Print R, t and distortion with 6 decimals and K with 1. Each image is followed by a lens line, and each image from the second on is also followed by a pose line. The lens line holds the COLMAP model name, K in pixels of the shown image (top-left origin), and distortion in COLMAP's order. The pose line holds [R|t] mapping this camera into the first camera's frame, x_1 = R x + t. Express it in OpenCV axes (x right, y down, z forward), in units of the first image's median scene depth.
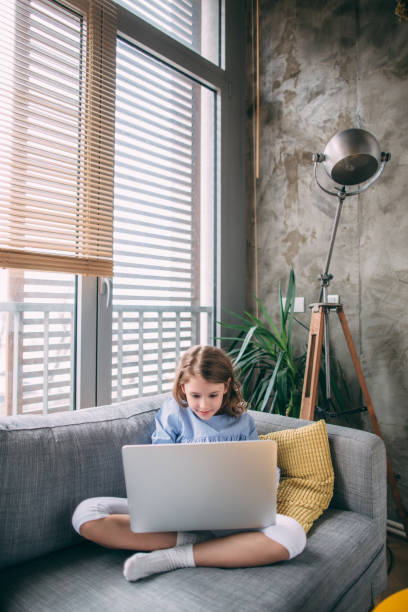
lens RADIAL K [[473.2, 0, 204.5], [0, 473.2, 307.2], [0, 0, 1]] dist [-0.027614, 0.014447]
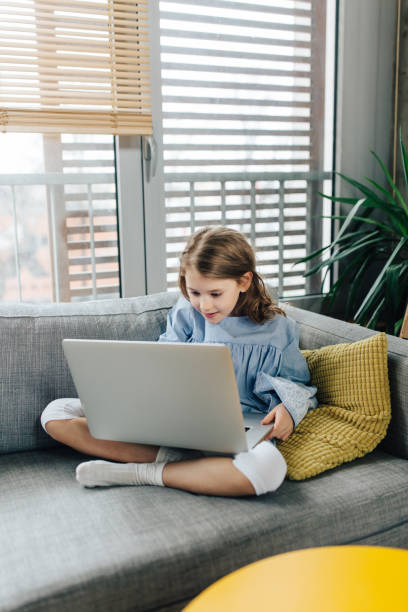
lens RADIAL K [[675.0, 0, 203.8], [0, 675.0, 305.5], [0, 0, 1]] dist [0.000192, 0.000000]
pose [[0.913464, 0.055697, -0.403090, 0.472773], [0.023790, 0.981584, 0.189543, -0.001327], [0.406224, -0.182731, 0.895317, -0.008995]]
